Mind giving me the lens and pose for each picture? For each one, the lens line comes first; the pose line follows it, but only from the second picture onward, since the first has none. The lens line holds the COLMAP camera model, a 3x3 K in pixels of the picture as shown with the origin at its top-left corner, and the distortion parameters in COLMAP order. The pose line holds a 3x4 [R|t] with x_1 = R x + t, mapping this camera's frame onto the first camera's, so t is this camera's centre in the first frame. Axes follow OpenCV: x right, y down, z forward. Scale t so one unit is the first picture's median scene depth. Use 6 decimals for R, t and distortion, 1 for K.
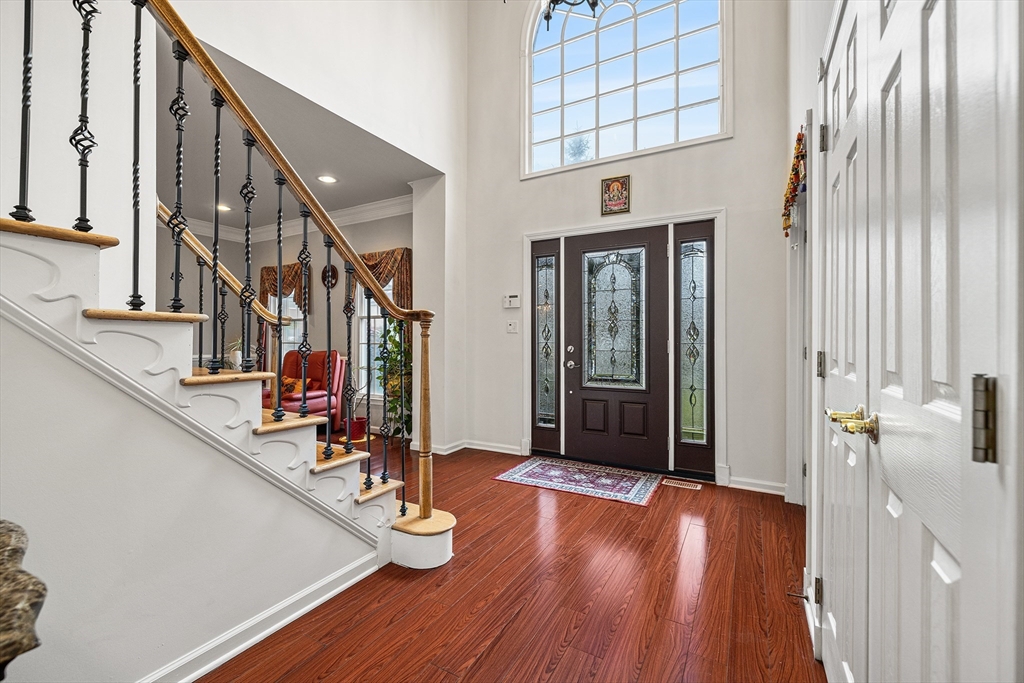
lens RADIAL K [[435.8, 0, 507.6], [0, 435.8, 339.7], [0, 0, 1]] dist [0.001843, 0.000106]
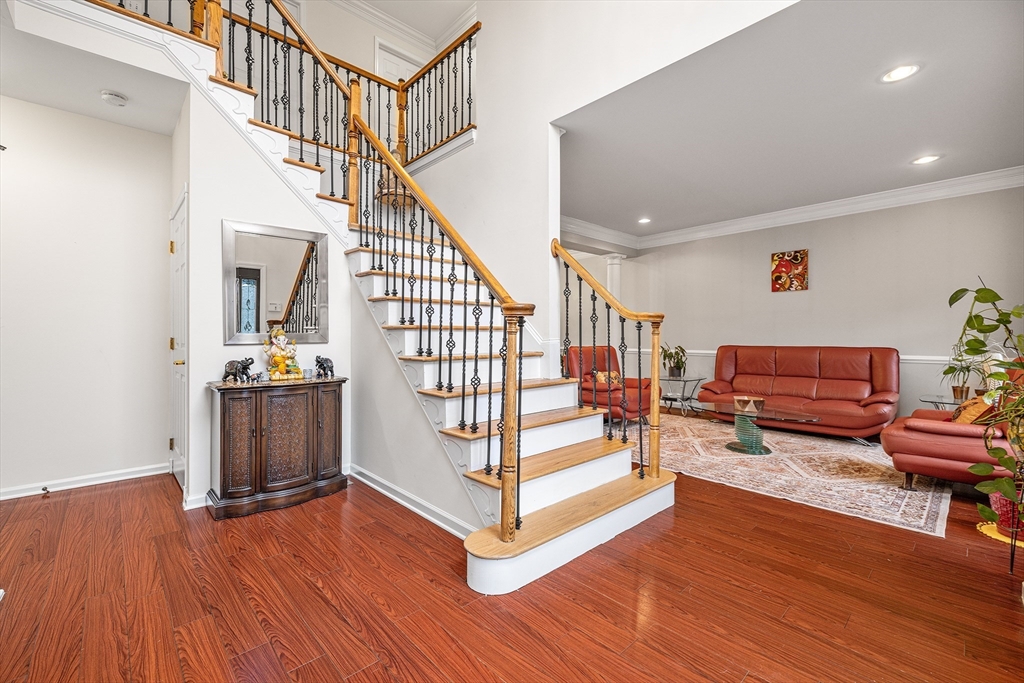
lens RADIAL K [[435.8, 0, 507.6], [0, 435.8, 340.9], [0, 0, 1]] dist [0.001843, 0.000106]
pose [[-0.314354, 0.006489, -0.949284, 0.858848], [0.003900, 0.999977, 0.005543, 0.003964], [0.949298, -0.001960, -0.314372, 1.717756]]
